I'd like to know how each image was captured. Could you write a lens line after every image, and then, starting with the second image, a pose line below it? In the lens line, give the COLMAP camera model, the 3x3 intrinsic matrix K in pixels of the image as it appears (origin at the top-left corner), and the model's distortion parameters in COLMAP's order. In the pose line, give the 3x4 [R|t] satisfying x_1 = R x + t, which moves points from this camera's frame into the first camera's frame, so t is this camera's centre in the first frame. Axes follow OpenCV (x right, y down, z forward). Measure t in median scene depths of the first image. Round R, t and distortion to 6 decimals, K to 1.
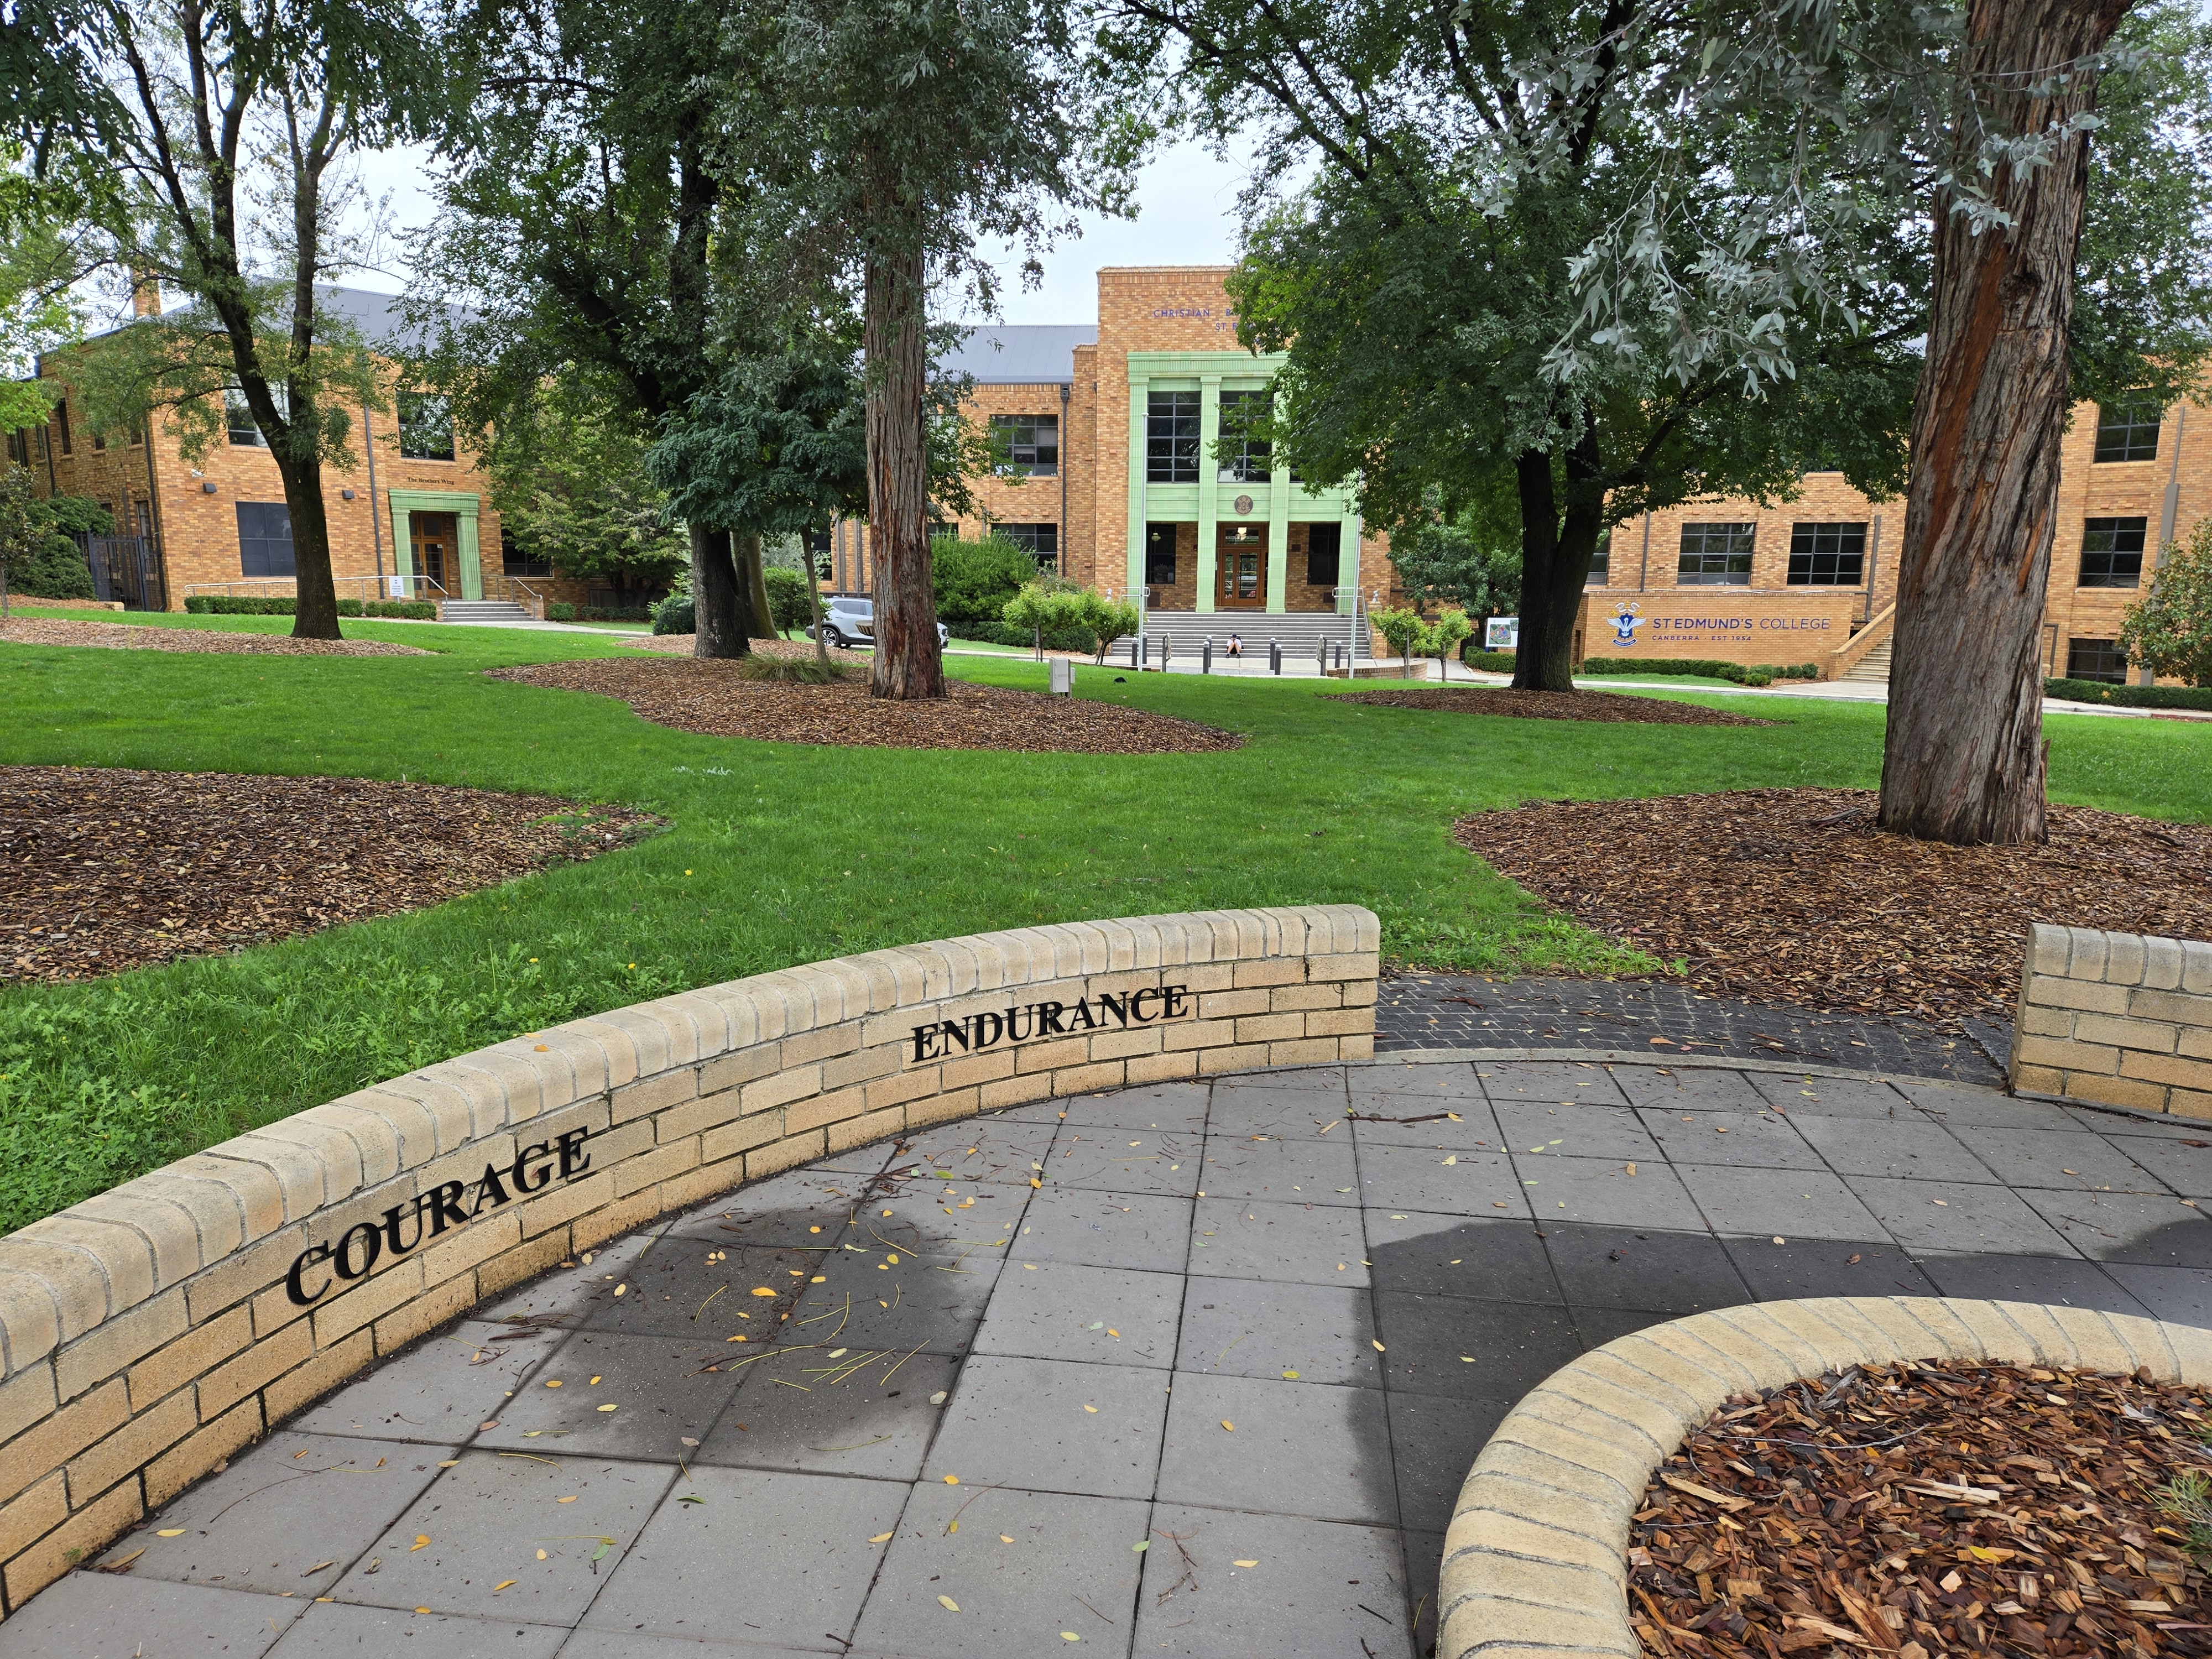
lens RADIAL K [[1456.8, 0, 1093.1], [0, 1456.8, 841.3], [0, 0, 1]] dist [0.087286, -0.071474]
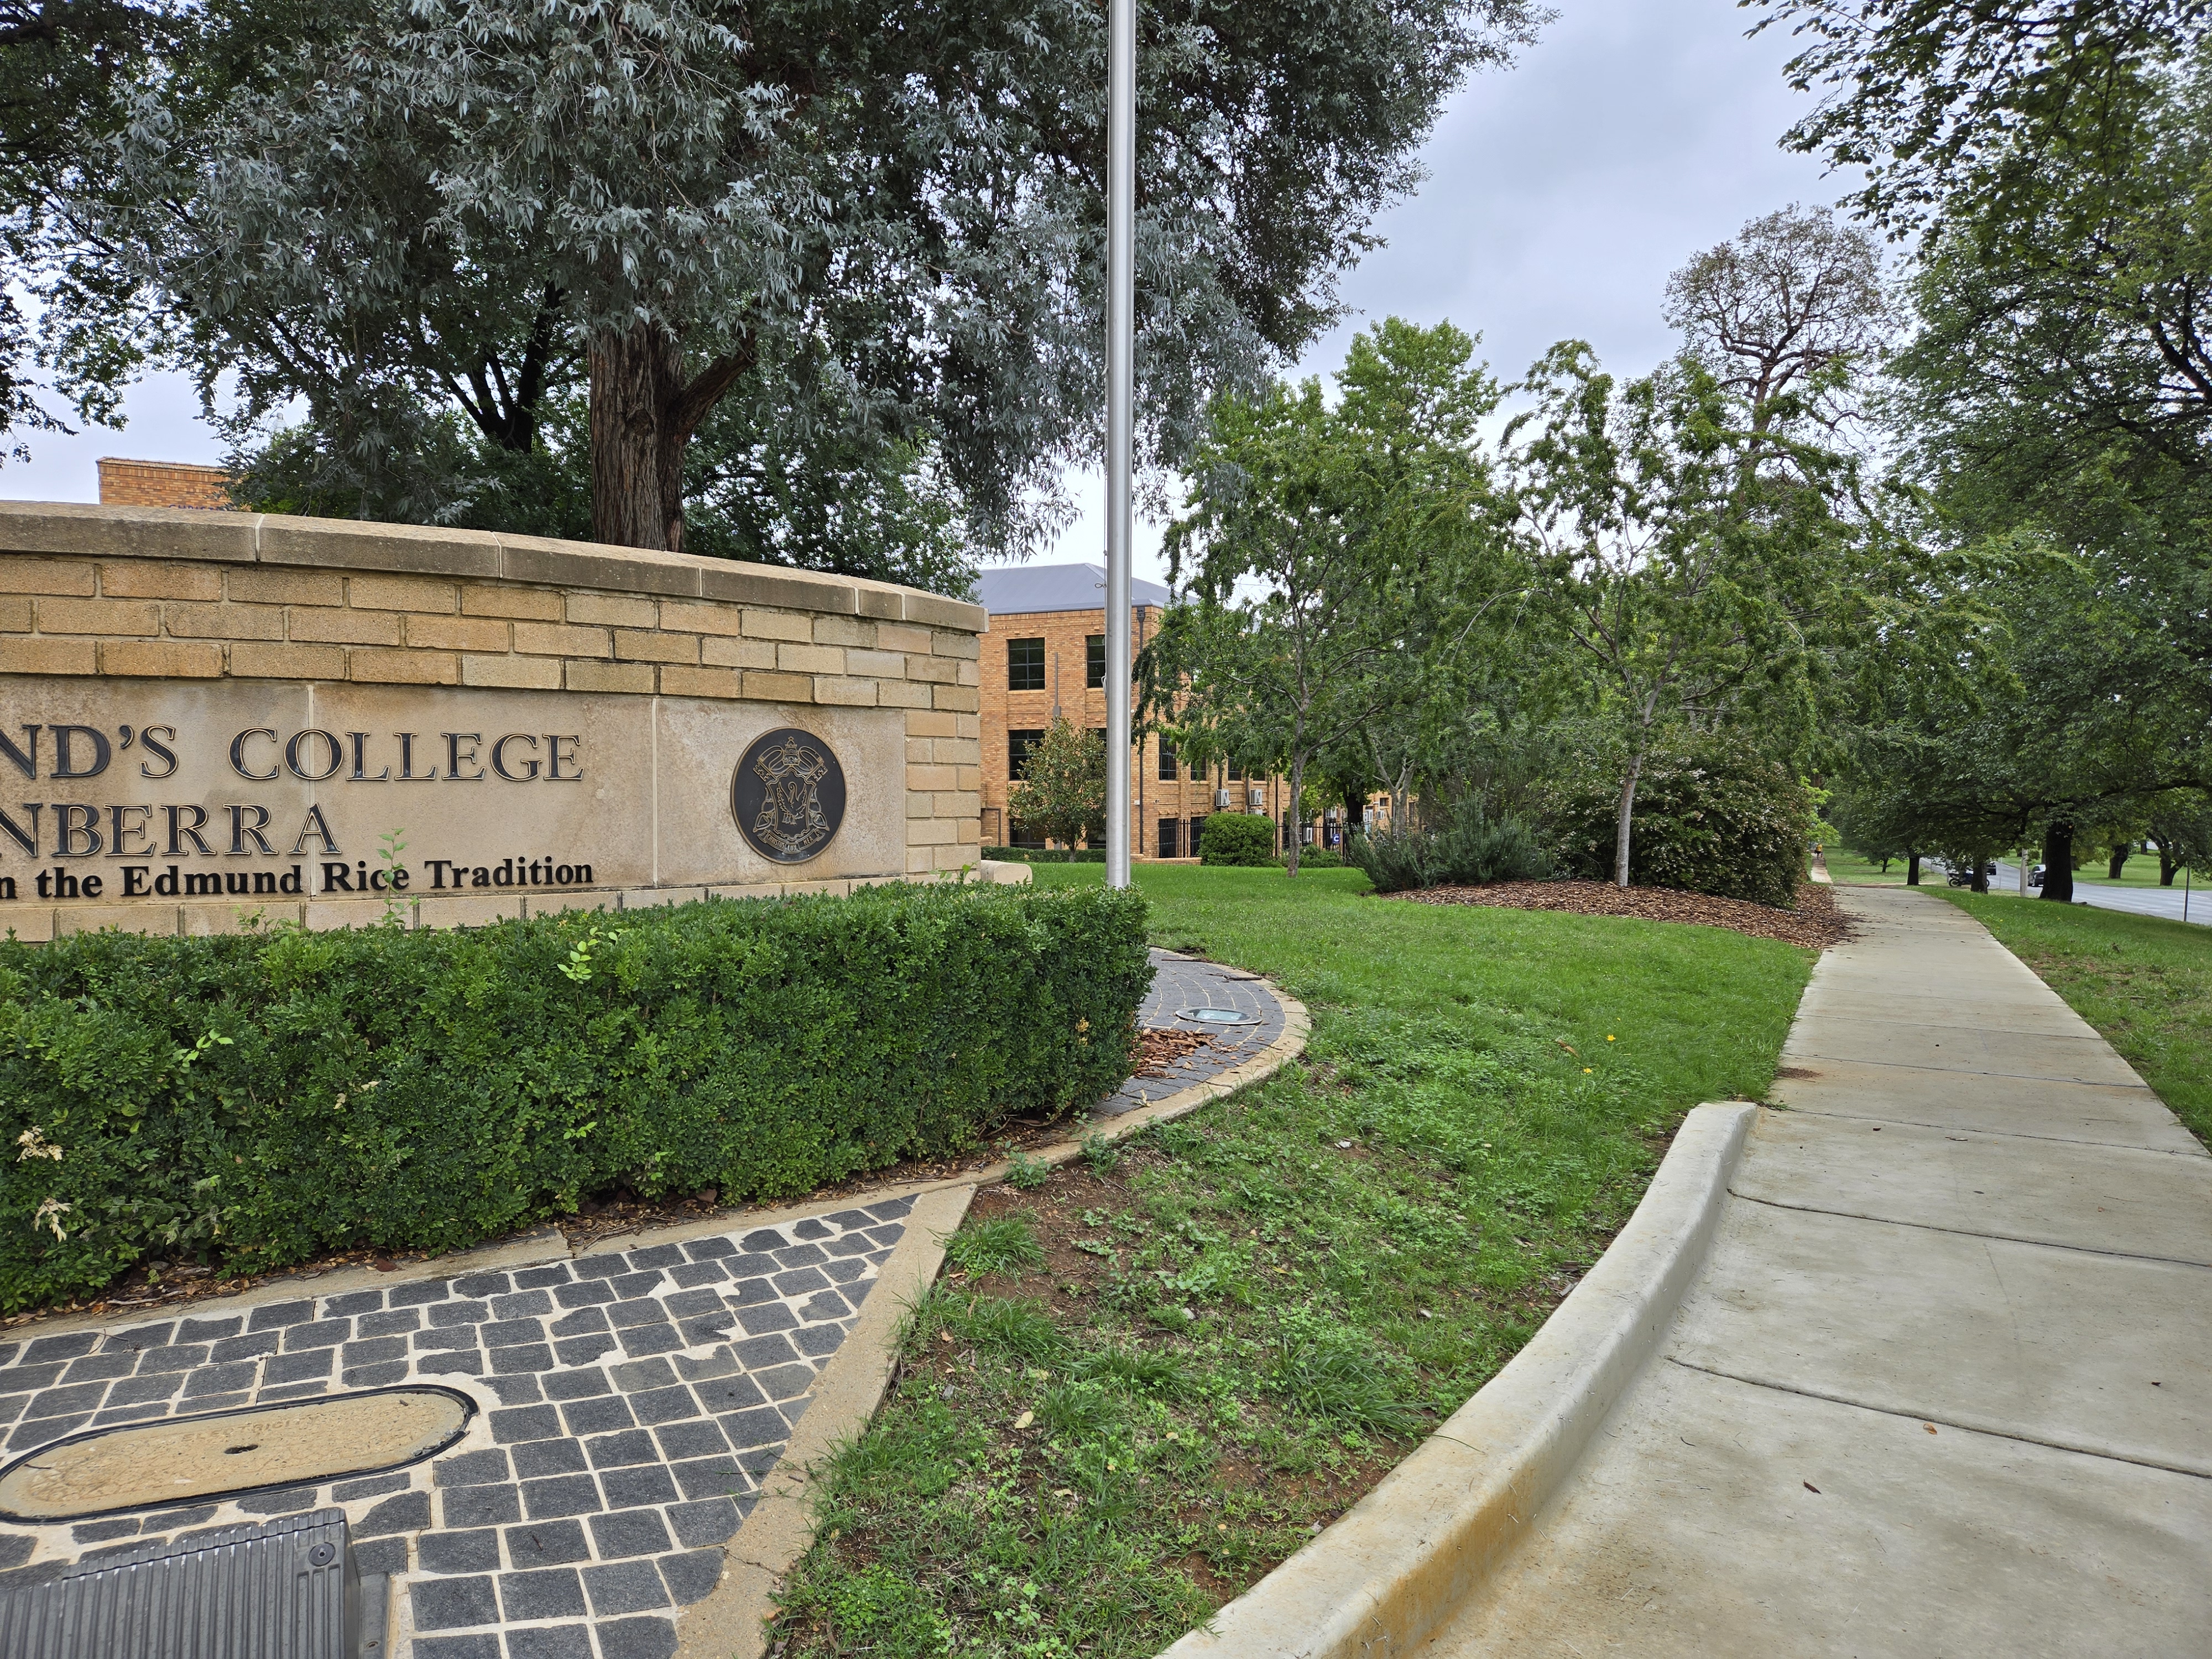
lens RADIAL K [[1456.8, 0, 1085.3], [0, 1456.8, 823.8], [0, 0, 1]] dist [0.087286, -0.071474]
pose [[0.841091, -0.024578, 0.540335, 0.025485], [0.107091, 0.986759, -0.121815, 0.066450], [-0.530186, 0.160322, 0.832586, -0.225436]]
